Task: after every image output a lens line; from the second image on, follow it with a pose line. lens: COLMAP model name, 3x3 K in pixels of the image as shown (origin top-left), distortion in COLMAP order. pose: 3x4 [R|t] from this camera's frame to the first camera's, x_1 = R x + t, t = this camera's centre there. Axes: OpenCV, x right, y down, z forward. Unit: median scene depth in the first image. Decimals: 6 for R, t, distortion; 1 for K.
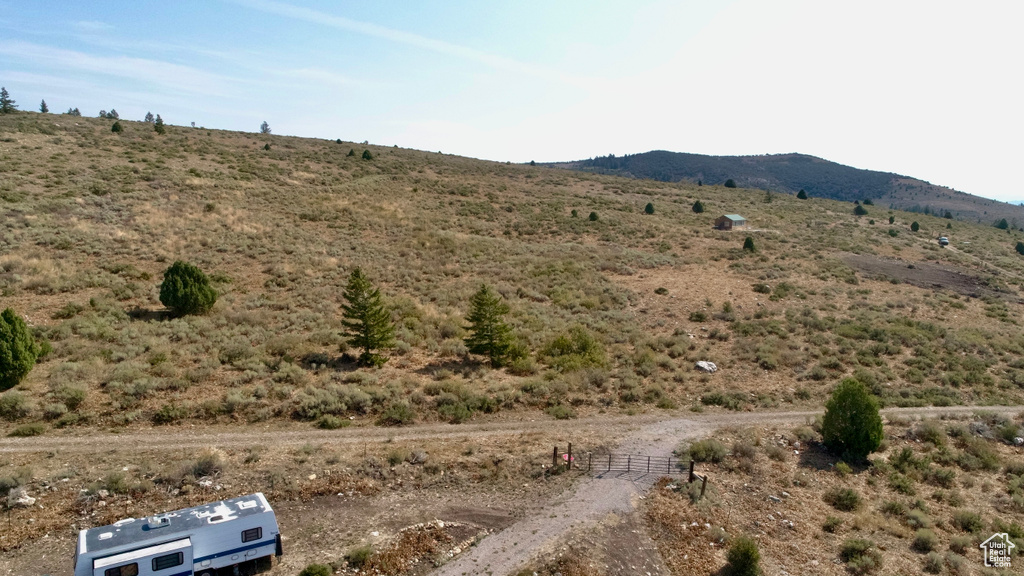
lens RADIAL K [[685.6, 0, 511.4], [0, 685.6, 289.9], [0, 0, 1]] dist [-0.000967, 0.000180]
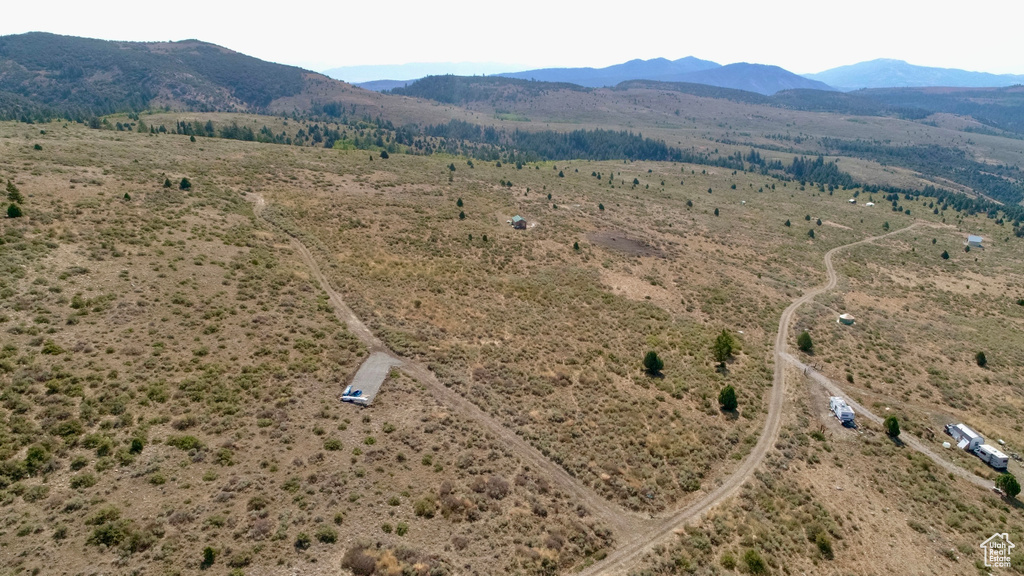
lens RADIAL K [[685.6, 0, 512.4], [0, 685.6, 286.1], [0, 0, 1]] dist [-0.000967, 0.000180]
pose [[0.640092, -0.227498, 0.733844, -2.521492], [0.090879, 0.970869, 0.221709, -0.845206], [-0.762905, -0.075223, 0.642120, -0.167180]]
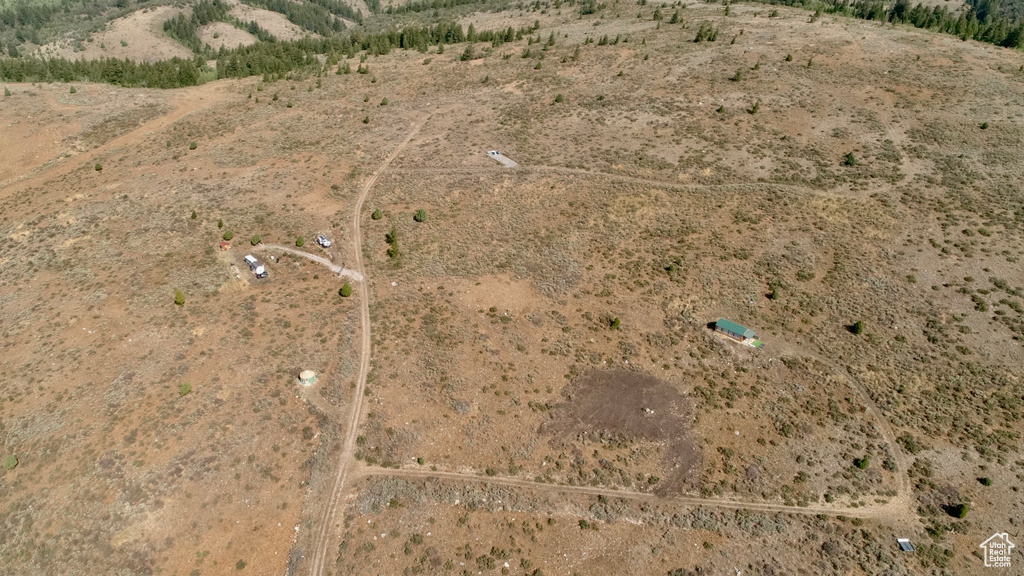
lens RADIAL K [[685.6, 0, 511.6], [0, 685.6, 292.7], [0, 0, 1]] dist [-0.000967, 0.000180]
pose [[-0.070069, 0.475289, -0.877035, 3.631734], [-0.141511, 0.865569, 0.480381, -1.790212], [0.987454, 0.157771, 0.006609, 1.627123]]
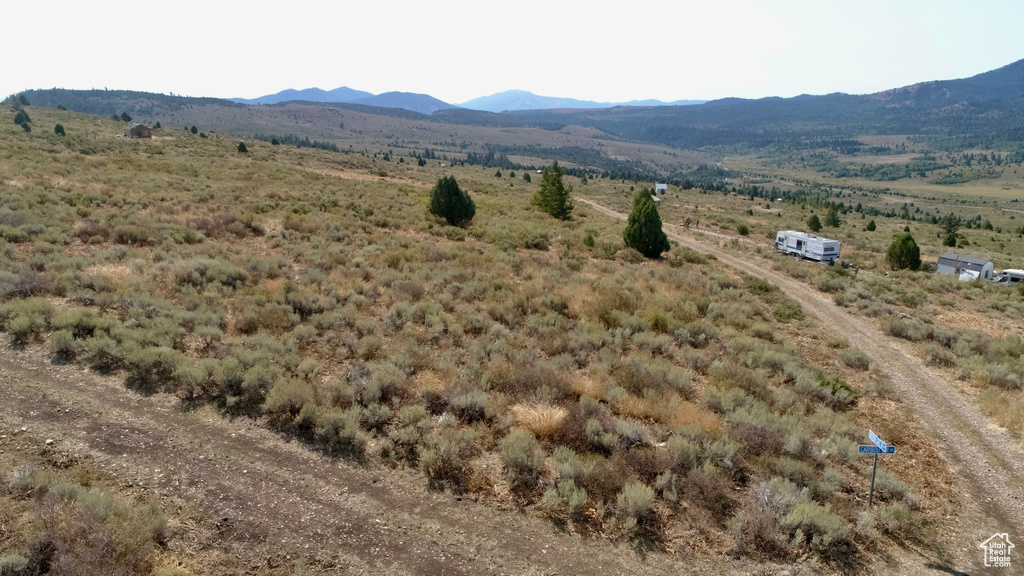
lens RADIAL K [[685.6, 0, 509.8], [0, 685.6, 289.4], [0, 0, 1]] dist [-0.000967, 0.000180]
pose [[0.222992, -0.257288, 0.940254, -1.491148], [0.128028, 0.963916, 0.233400, -0.106652], [-0.966376, 0.068332, 0.247886, 0.652498]]
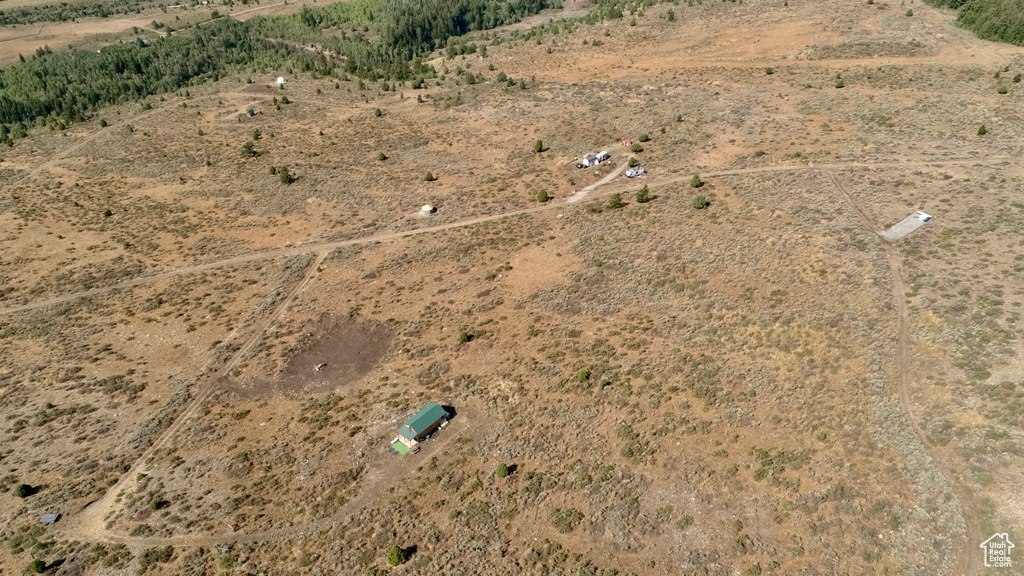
lens RADIAL K [[685.6, 0, 507.1], [0, 685.6, 283.3], [0, 0, 1]] dist [-0.000967, 0.000180]
pose [[-0.999968, -0.007417, -0.003136, 0.590910], [-0.007610, 0.742891, 0.669369, -2.189360], [-0.002635, 0.669371, -0.742924, 4.108352]]
